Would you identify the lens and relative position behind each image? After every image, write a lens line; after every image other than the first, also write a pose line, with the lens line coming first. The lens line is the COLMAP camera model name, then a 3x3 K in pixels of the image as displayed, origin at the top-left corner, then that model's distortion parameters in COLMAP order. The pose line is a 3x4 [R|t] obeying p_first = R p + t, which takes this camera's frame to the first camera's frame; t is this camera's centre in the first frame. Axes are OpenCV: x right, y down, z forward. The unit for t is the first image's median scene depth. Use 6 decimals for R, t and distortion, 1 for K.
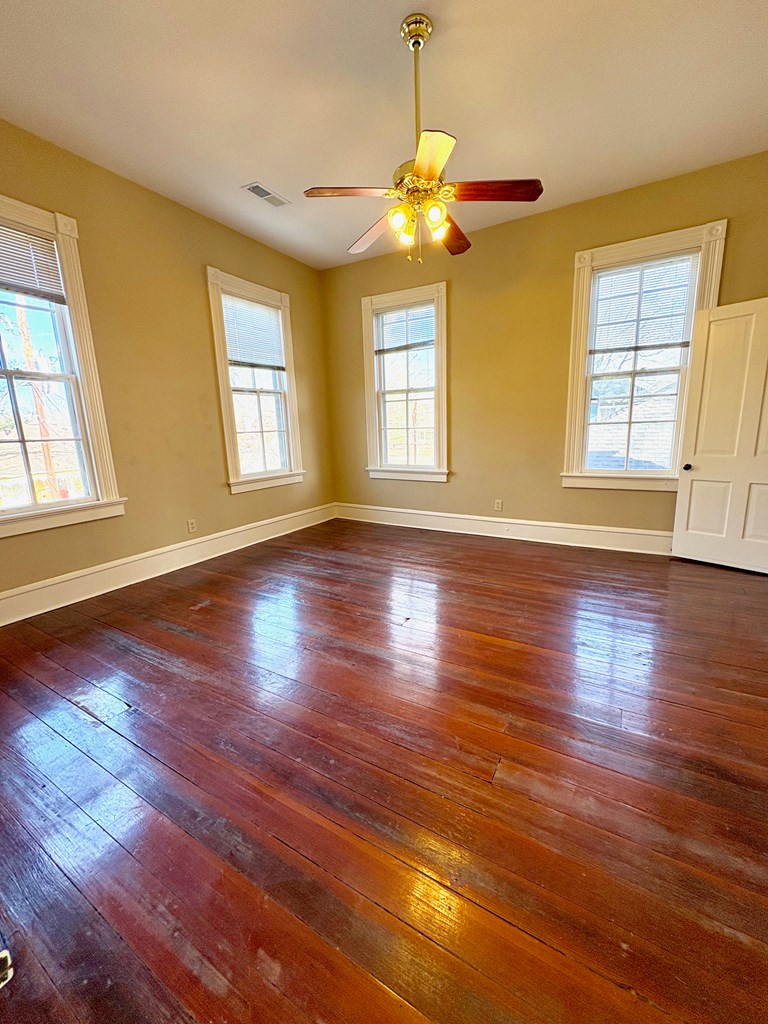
lens RADIAL K [[407.8, 0, 387.8], [0, 407.8, 513.5], [0, 0, 1]] dist [0.001346, -0.000137]
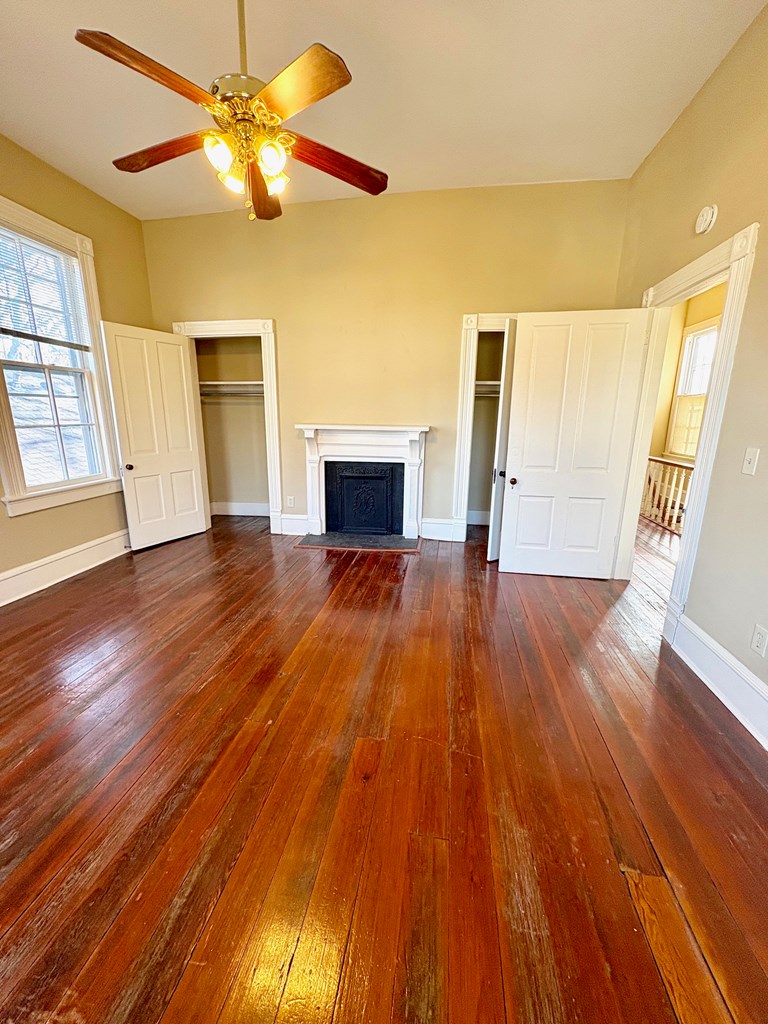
lens RADIAL K [[407.8, 0, 382.7], [0, 407.8, 510.6], [0, 0, 1]] dist [0.001346, -0.000137]
pose [[-0.355813, -0.187638, 0.915527, -0.523388], [0.197006, 0.942564, 0.269744, -0.164126], [-0.913557, 0.276343, -0.298411, 0.739430]]
